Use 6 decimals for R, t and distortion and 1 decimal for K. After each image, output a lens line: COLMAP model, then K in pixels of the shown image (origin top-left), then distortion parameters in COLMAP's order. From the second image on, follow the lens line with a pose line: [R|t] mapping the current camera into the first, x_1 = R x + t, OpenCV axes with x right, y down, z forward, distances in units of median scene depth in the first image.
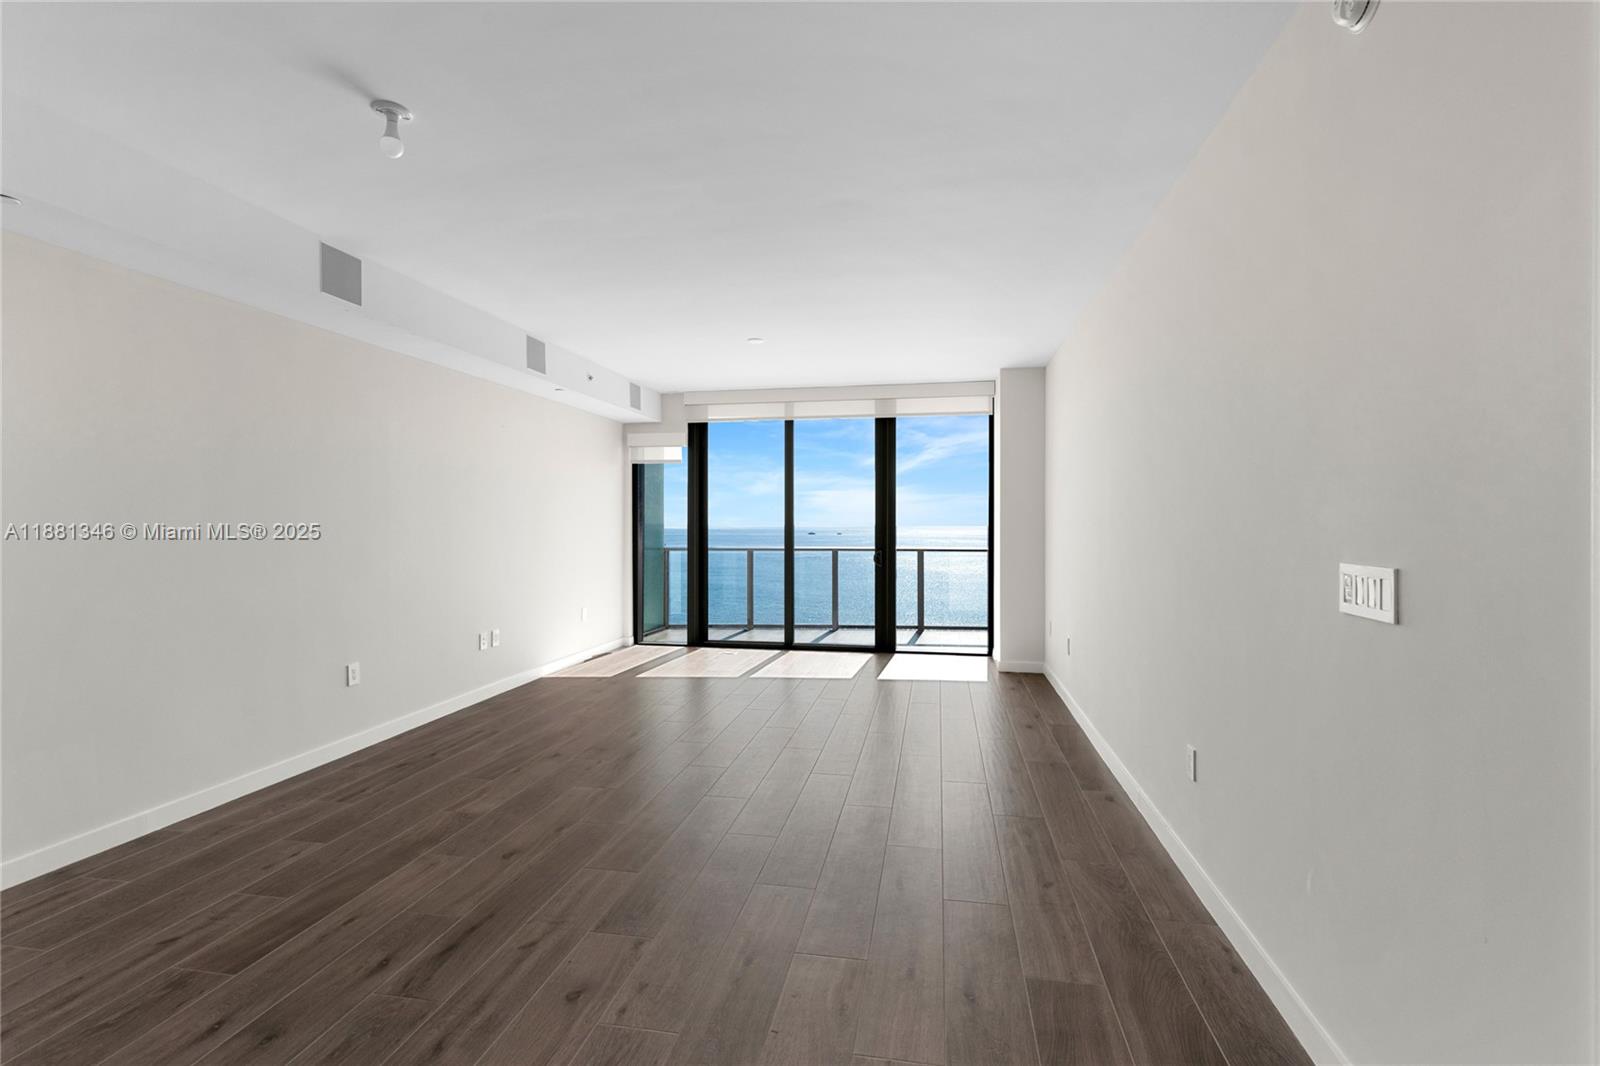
lens RADIAL K [[777.6, 0, 783.3], [0, 777.6, 528.6], [0, 0, 1]] dist [0.004562, 0.001936]
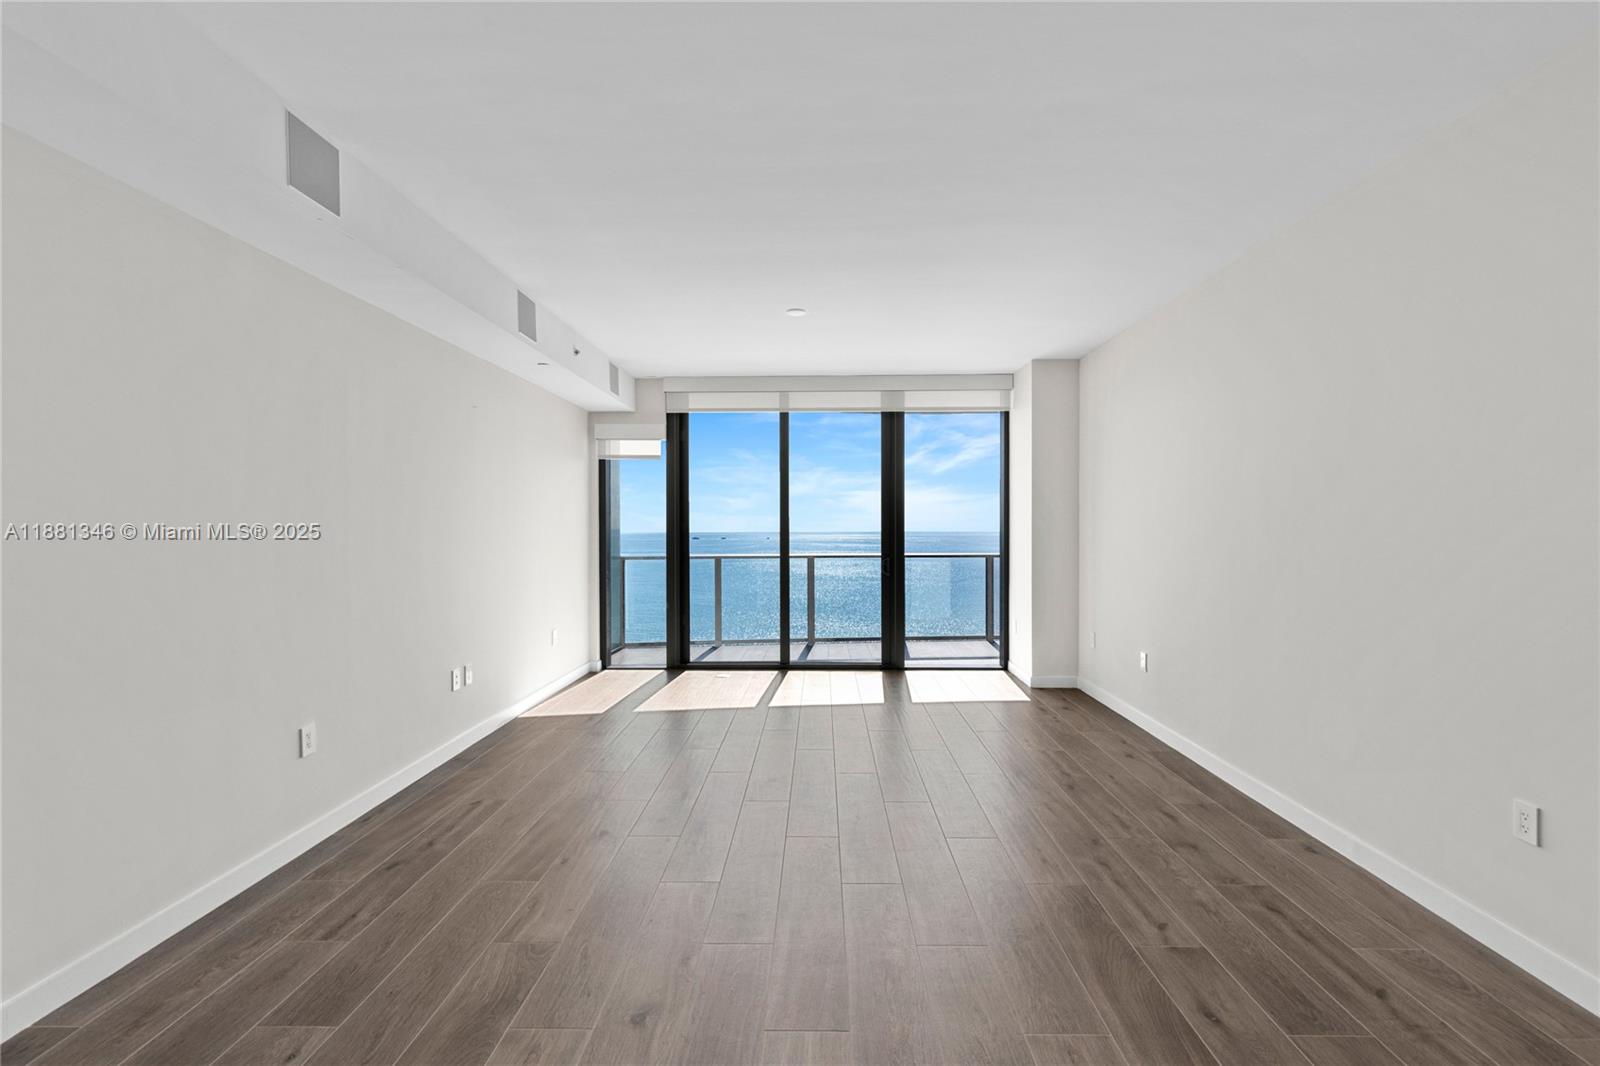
lens RADIAL K [[777.6, 0, 803.0], [0, 777.6, 535.6], [0, 0, 1]] dist [0.004562, 0.001936]
pose [[0.984353, -0.005062, 0.176132, -0.138963], [0.004570, 0.999984, 0.003202, -0.000819], [-0.176146, -0.002347, 0.984361, 0.129676]]
